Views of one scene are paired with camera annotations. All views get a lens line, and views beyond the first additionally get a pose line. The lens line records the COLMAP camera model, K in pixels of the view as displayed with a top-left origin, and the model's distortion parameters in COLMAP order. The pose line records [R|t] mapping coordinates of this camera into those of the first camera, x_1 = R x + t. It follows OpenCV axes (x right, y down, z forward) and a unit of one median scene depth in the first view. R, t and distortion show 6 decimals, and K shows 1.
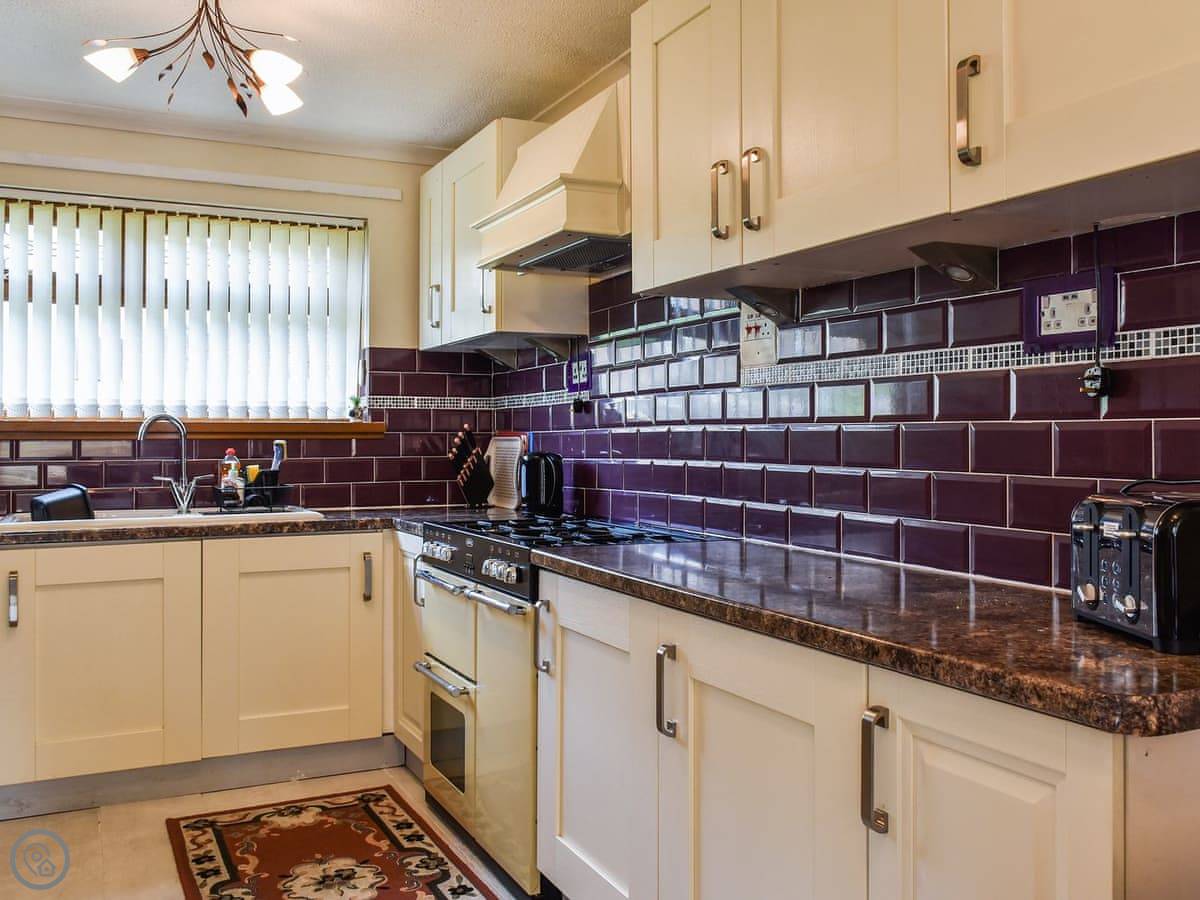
lens RADIAL K [[1043.2, 0, 594.5], [0, 1043.2, 402.6], [0, 0, 1]] dist [0.001936, -0.006564]
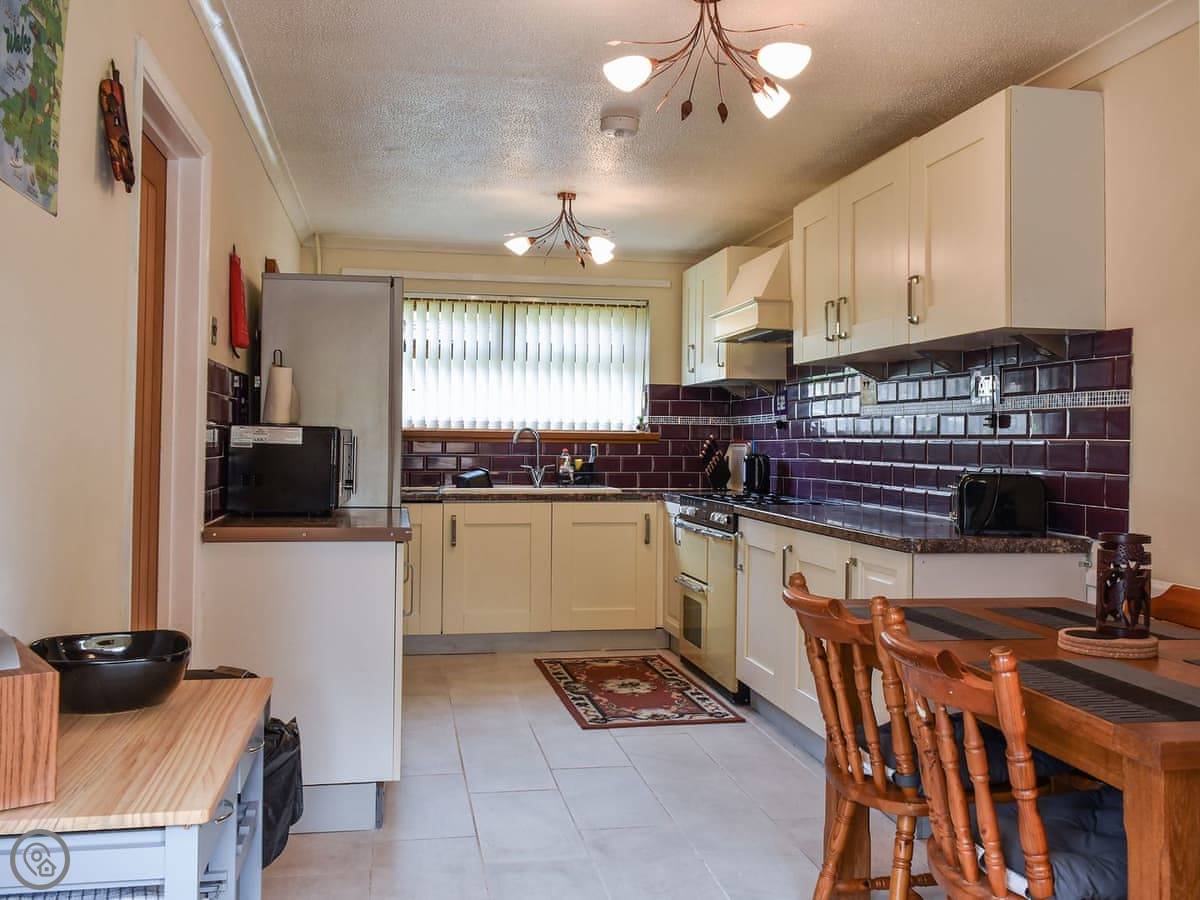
lens RADIAL K [[1070.0, 0, 600.0], [0, 1070.0, 450.0], [0, 0, 1]] dist [-0.168483, 0.130585]
pose [[0.966572, 0.014558, -0.255983, 0.143280], [-0.004433, 0.999186, 0.040086, -0.023179], [0.256358, -0.037611, 0.965850, -0.657549]]
